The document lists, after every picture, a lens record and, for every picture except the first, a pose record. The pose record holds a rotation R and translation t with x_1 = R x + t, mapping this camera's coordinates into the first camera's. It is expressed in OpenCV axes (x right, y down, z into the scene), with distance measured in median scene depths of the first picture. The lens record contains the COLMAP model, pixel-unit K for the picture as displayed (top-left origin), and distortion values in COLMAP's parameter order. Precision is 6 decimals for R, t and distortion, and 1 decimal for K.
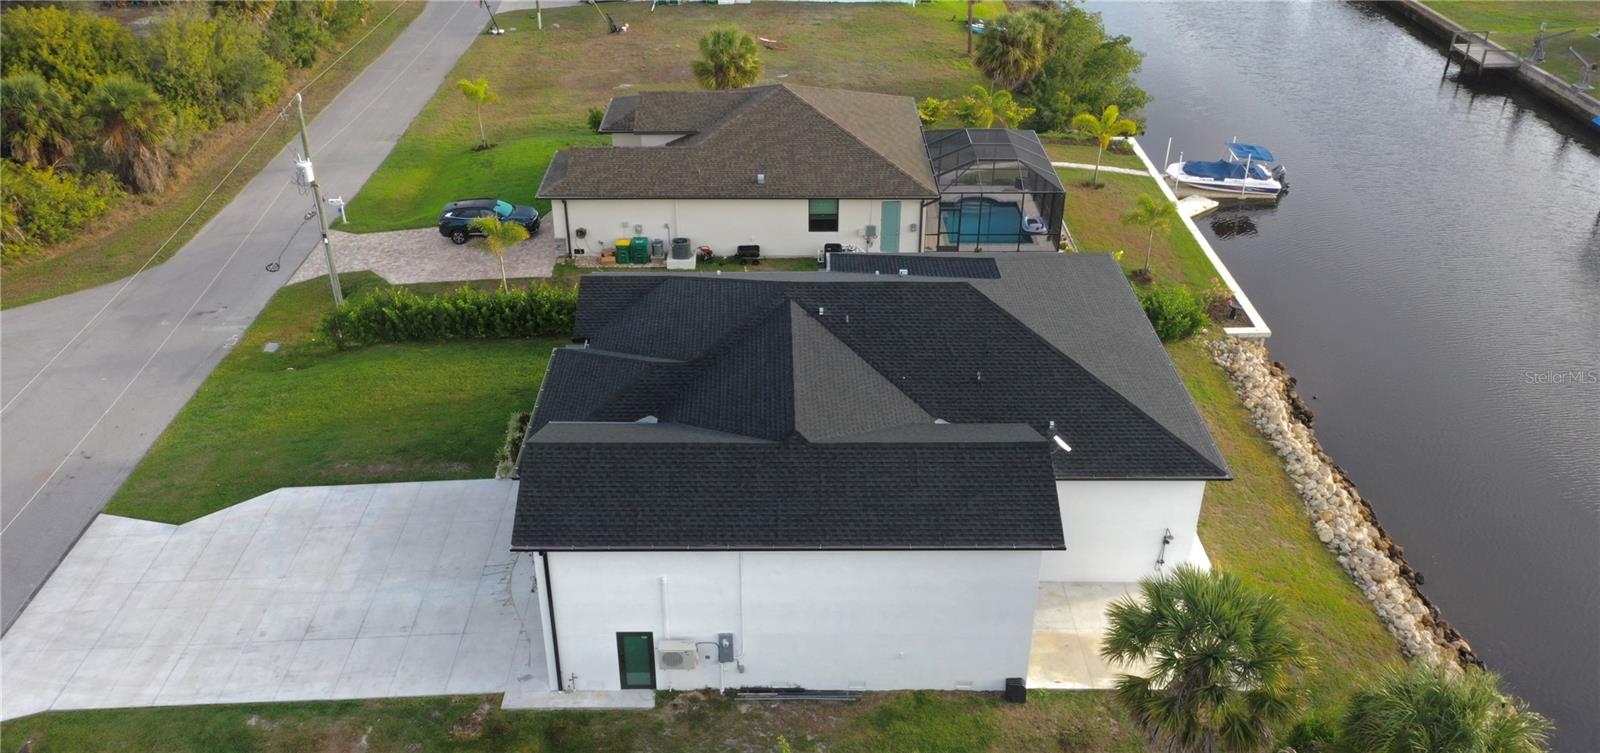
lens RADIAL K [[1278.4, 0, 800.0], [0, 1278.4, 376.5], [0, 0, 1]] dist [0.028620, -0.000046]
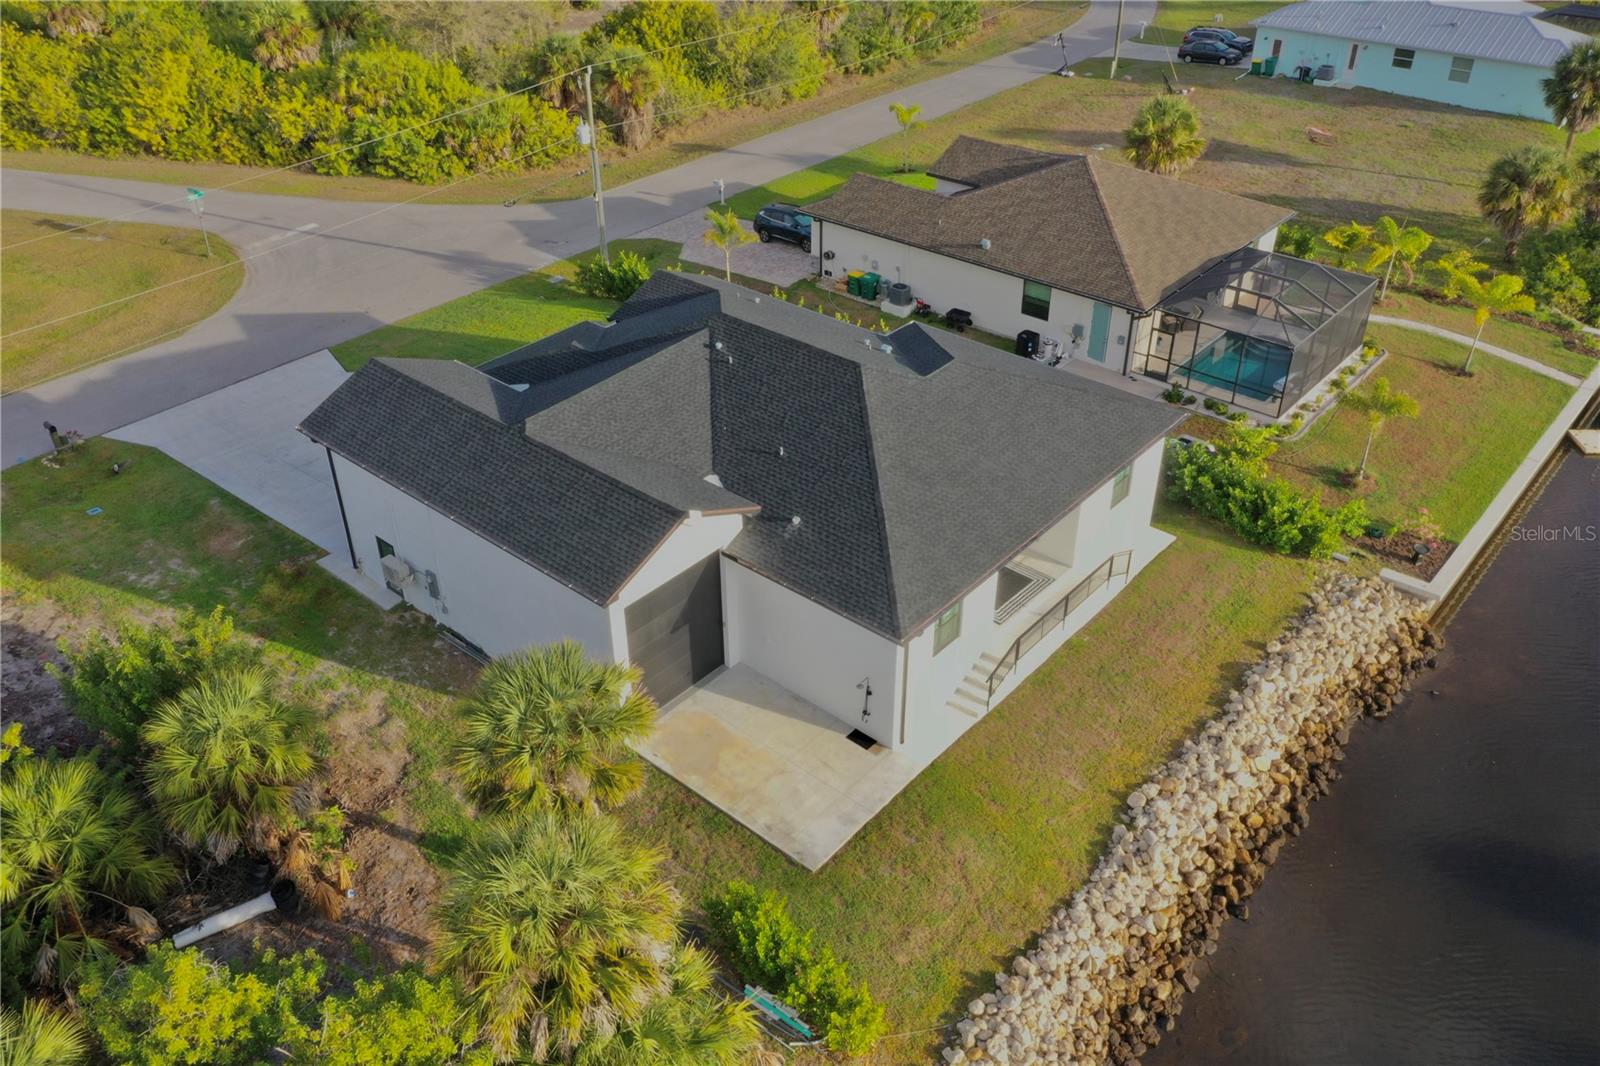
lens RADIAL K [[1273.7, 0, 800.0], [0, 1273.7, 533.0], [0, 0, 1]] dist [0.003237, 0.003651]
pose [[0.751357, 0.361384, -0.552145, 0.458499], [-0.318393, 0.931411, 0.176348, -0.076860], [0.578004, 0.043299, 0.814885, 0.157655]]
